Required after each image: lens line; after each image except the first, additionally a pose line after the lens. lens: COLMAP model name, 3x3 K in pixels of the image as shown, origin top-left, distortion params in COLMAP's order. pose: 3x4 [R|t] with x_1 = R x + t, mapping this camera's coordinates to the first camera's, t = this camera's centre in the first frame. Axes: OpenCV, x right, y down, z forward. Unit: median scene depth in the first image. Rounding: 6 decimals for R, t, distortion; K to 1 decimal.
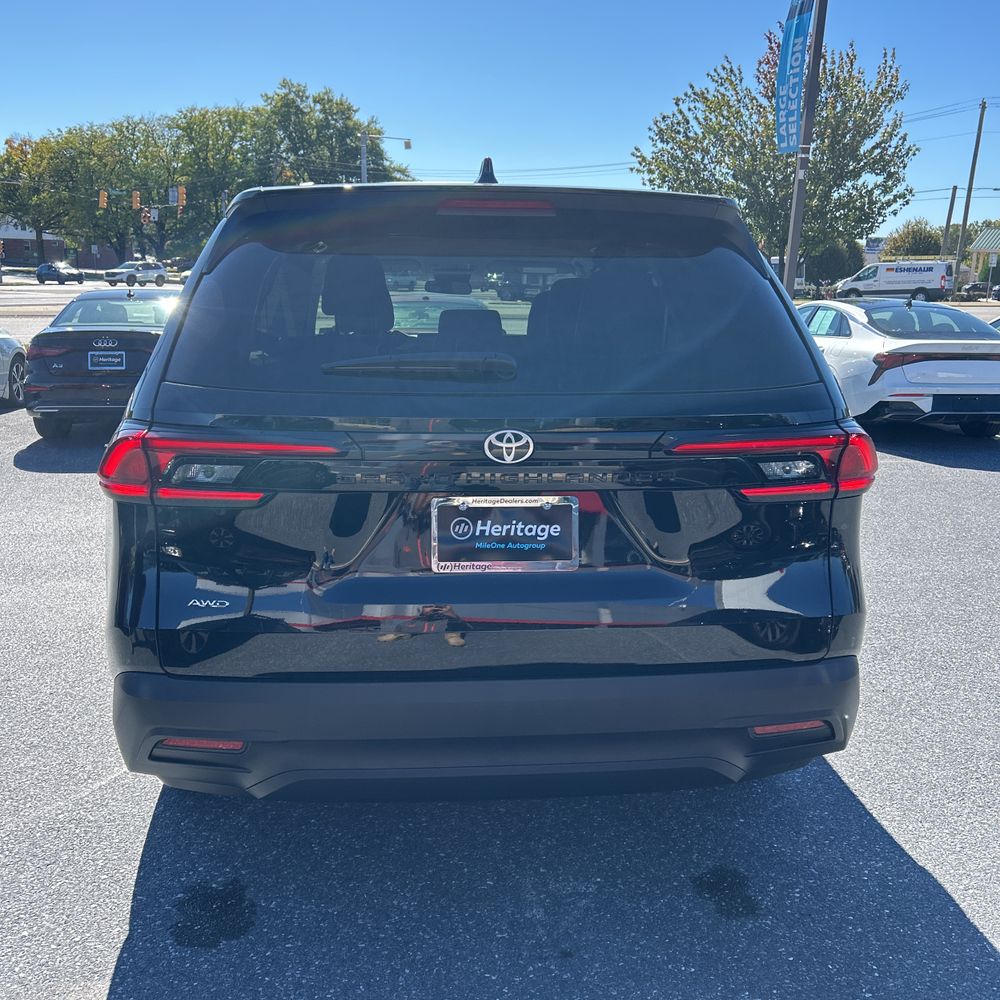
lens RADIAL K [[979.0, 0, 500.0], [0, 979.0, 500.0], [0, 0, 1]] dist [0.057946, -0.032184]
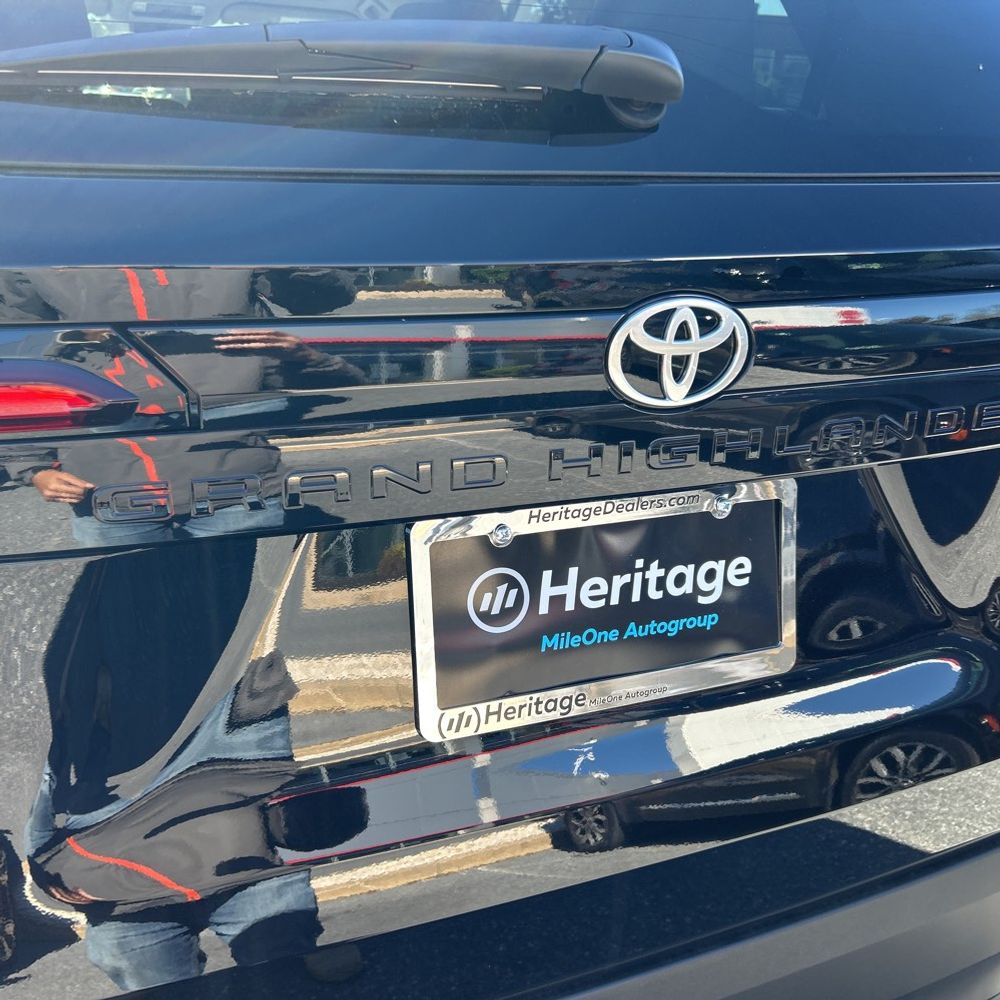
lens RADIAL K [[1024.9, 0, 500.0], [0, 1024.9, 500.0], [0, 0, 1]] dist [0.021870, -0.003595]
pose [[0.954447, -0.085445, 0.285885, -0.115774], [0.040074, 0.986149, 0.160948, -0.051682], [-0.295678, -0.142160, 0.944651, 0.577666]]
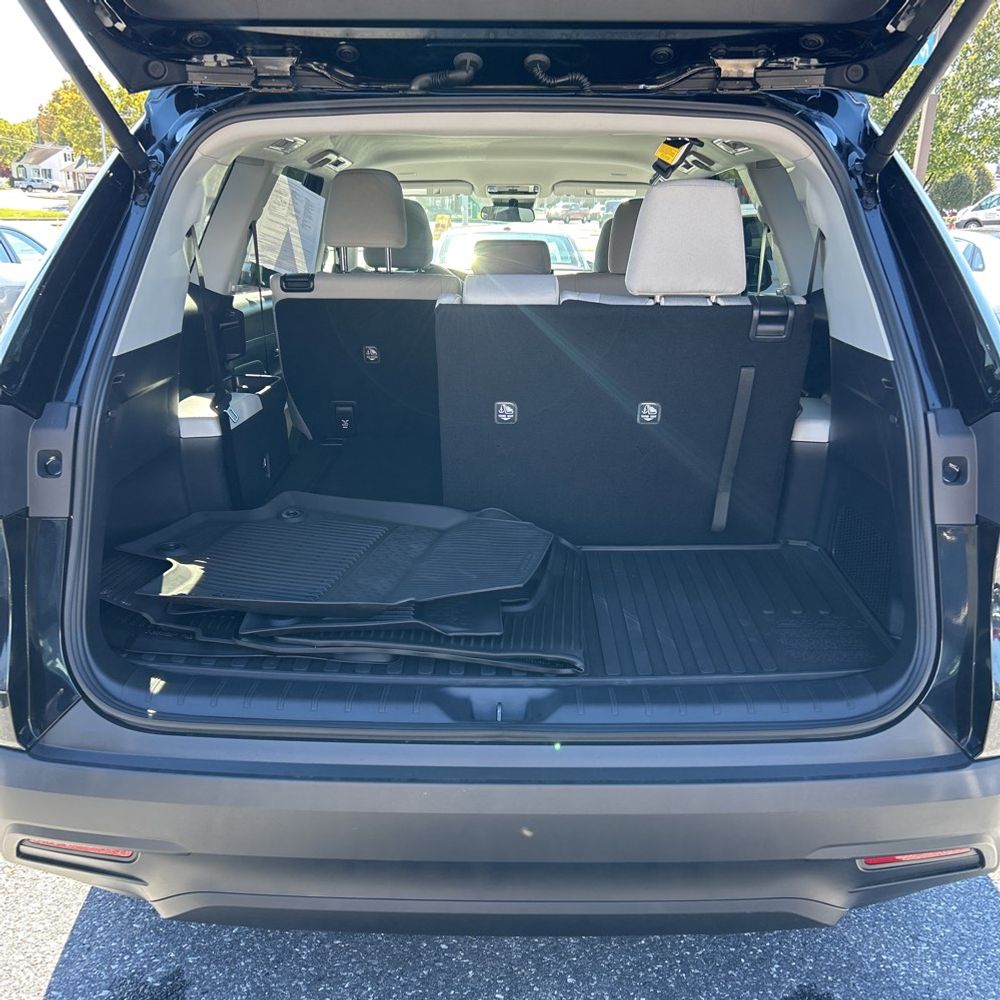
lens RADIAL K [[1003.8, 0, 500.0], [0, 1003.8, 500.0], [0, 0, 1]] dist [0.069761, -0.030643]
pose [[0.995500, 0.024928, -0.091425, 0.057890], [-0.019444, 0.997985, 0.060393, -0.049704], [0.092747, -0.058343, 0.993979, 0.255682]]
